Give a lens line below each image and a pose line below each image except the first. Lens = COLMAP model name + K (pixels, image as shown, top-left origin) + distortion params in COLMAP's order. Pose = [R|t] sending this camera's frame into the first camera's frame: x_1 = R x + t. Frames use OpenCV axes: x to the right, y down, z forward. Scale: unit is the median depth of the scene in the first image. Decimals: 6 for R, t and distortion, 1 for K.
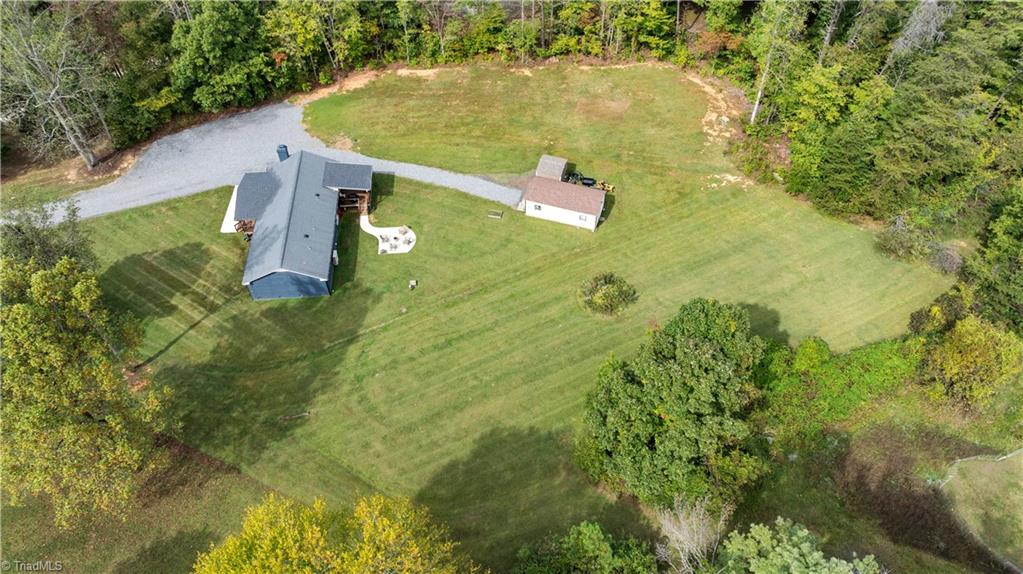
lens RADIAL K [[719.0, 0, 511.5], [0, 719.0, 287.0], [0, 0, 1]] dist [-0.018648, -0.006292]
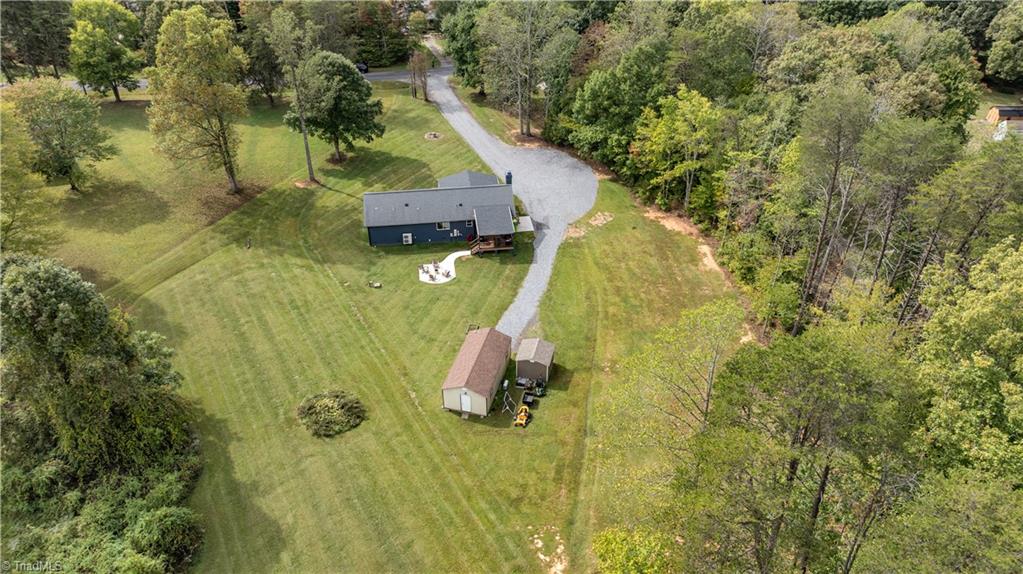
lens RADIAL K [[719.0, 0, 511.5], [0, 719.0, 287.0], [0, 0, 1]] dist [-0.018648, -0.006292]
pose [[0.063210, 0.577309, -0.814075, 0.715326], [-0.765599, 0.551316, 0.331525, -0.490711], [0.640205, 0.602299, 0.476836, 0.607788]]
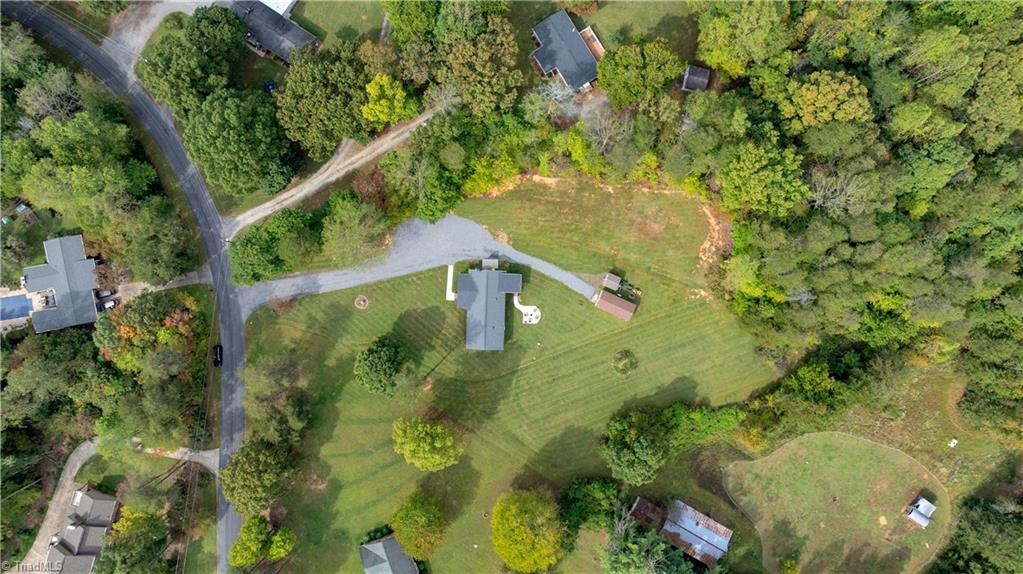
lens RADIAL K [[719.0, 0, 511.5], [0, 719.0, 287.0], [0, 0, 1]] dist [-0.018648, -0.006292]
pose [[0.994445, 0.105249, -0.000938, -0.231320], [-0.079024, 0.752486, 0.653850, -1.533513], [0.069523, -0.650144, 0.756624, -0.549407]]
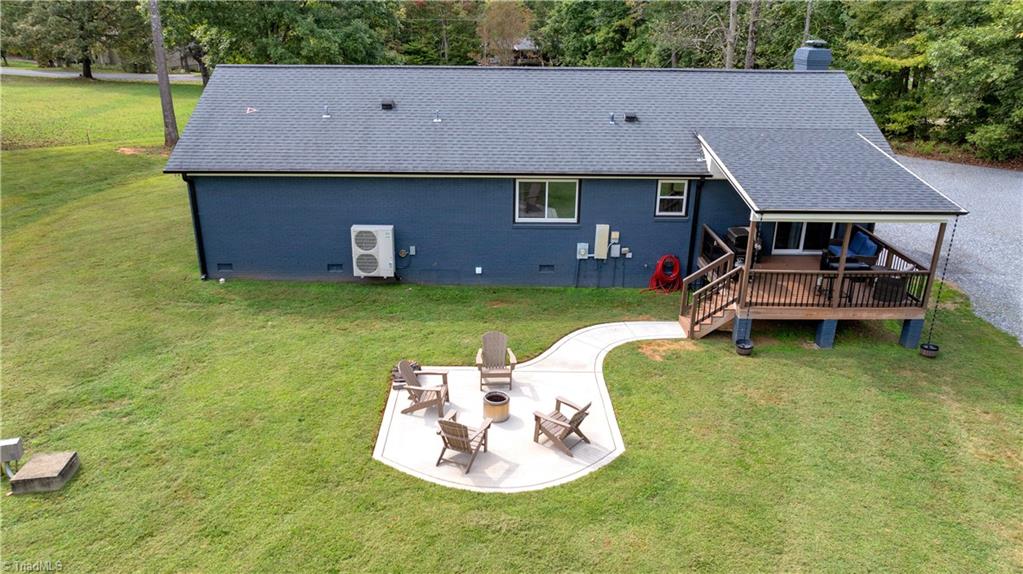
lens RADIAL K [[719.0, 0, 511.5], [0, 719.0, 287.0], [0, 0, 1]] dist [-0.018648, -0.006292]
pose [[-0.054919, 0.353645, -0.933766, -0.023795], [-0.771740, 0.578354, 0.264430, -0.129693], [0.633562, 0.735147, 0.241160, 0.970420]]
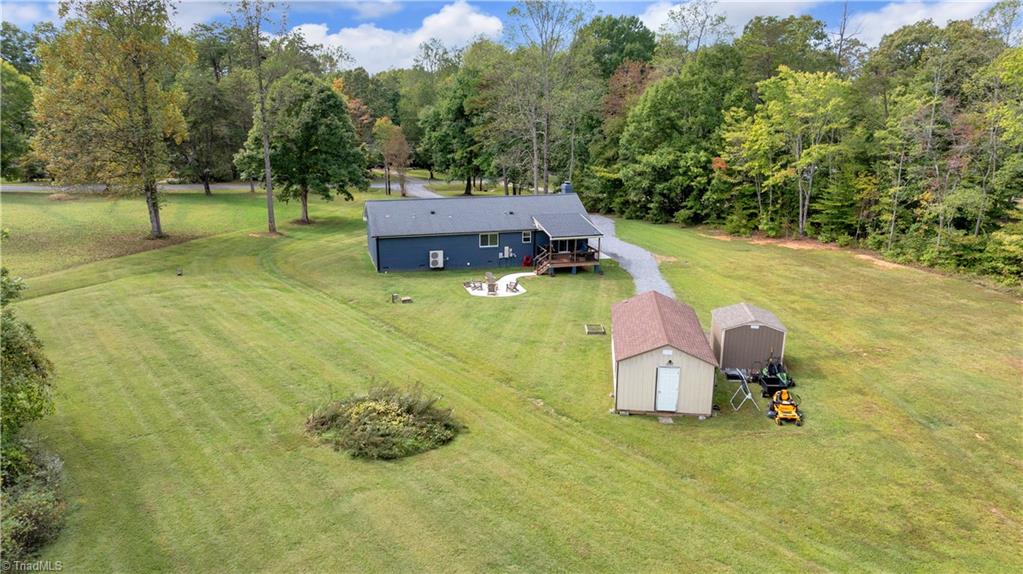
lens RADIAL K [[719.0, 0, 511.5], [0, 719.0, 287.0], [0, 0, 1]] dist [-0.018648, -0.006292]
pose [[0.203571, 0.253904, -0.945564, 0.464616], [-0.753396, 0.657411, 0.014330, -0.089529], [0.625263, 0.709467, 0.325120, 0.821422]]
